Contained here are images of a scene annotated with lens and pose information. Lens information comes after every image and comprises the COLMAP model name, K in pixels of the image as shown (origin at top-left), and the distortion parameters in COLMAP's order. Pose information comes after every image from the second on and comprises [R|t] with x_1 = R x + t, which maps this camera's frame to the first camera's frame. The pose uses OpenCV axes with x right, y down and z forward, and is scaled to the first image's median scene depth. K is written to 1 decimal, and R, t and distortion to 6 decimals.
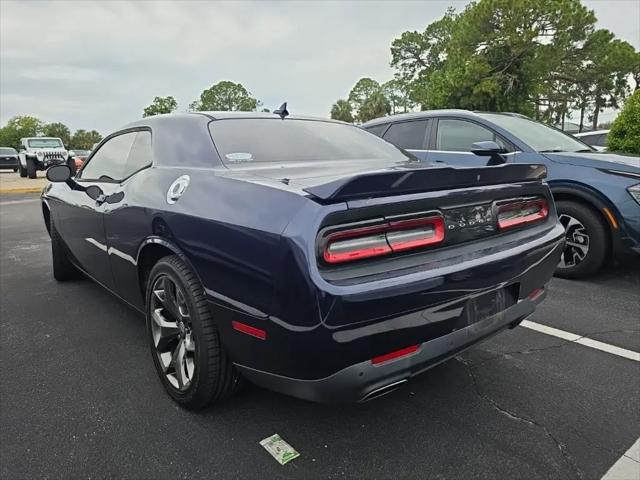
lens RADIAL K [[487.4, 0, 321.2], [0, 487.4, 235.1], [0, 0, 1]] dist [-0.009556, -0.014525]
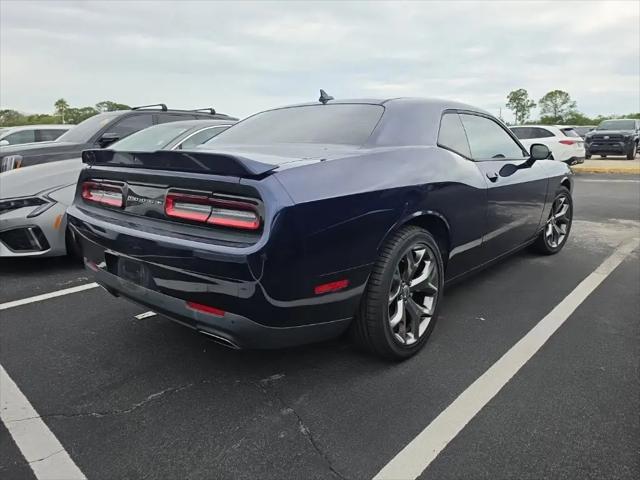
lens RADIAL K [[487.4, 0, 320.8], [0, 487.4, 240.6], [0, 0, 1]] dist [-0.009556, -0.014525]
pose [[0.091747, 0.219655, -0.971254, 1.053400], [-0.163167, 0.965501, 0.202941, -0.166891], [0.982323, 0.139857, 0.124422, 0.909382]]
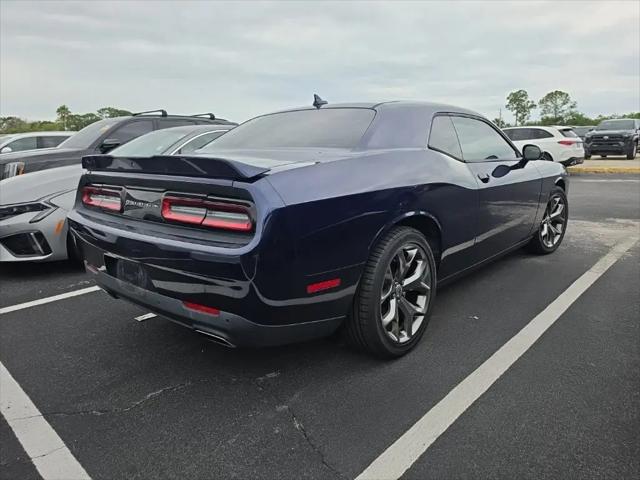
lens RADIAL K [[487.4, 0, 319.9], [0, 487.4, 239.4], [0, 0, 1]] dist [-0.009556, -0.014525]
pose [[0.087965, 0.209948, -0.973747, 1.076674], [-0.151895, 0.968932, 0.195188, -0.169676], [0.984475, 0.130737, 0.117122, 0.922561]]
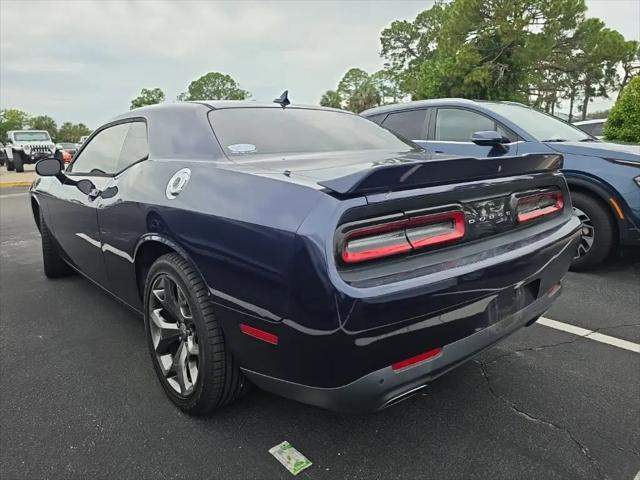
lens RADIAL K [[487.4, 0, 315.3], [0, 487.4, 236.1], [0, 0, 1]] dist [-0.009556, -0.014525]
pose [[0.999922, -0.008300, 0.009318, -0.028879], [0.008121, 0.999785, 0.019090, -0.006007], [-0.009474, -0.019013, 0.999774, 0.042037]]
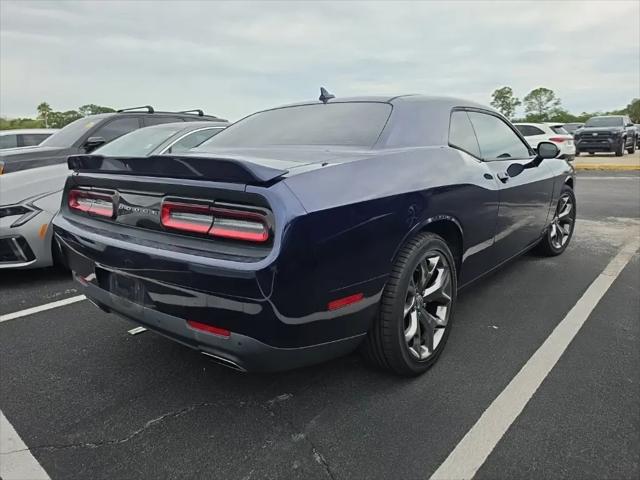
lens RADIAL K [[487.4, 0, 315.9], [0, 487.4, 244.8], [0, 0, 1]] dist [-0.009556, -0.014525]
pose [[0.110465, 0.224659, -0.968156, 0.988394], [-0.149785, 0.966755, 0.207243, -0.162585], [0.982528, 0.122122, 0.140443, 0.882416]]
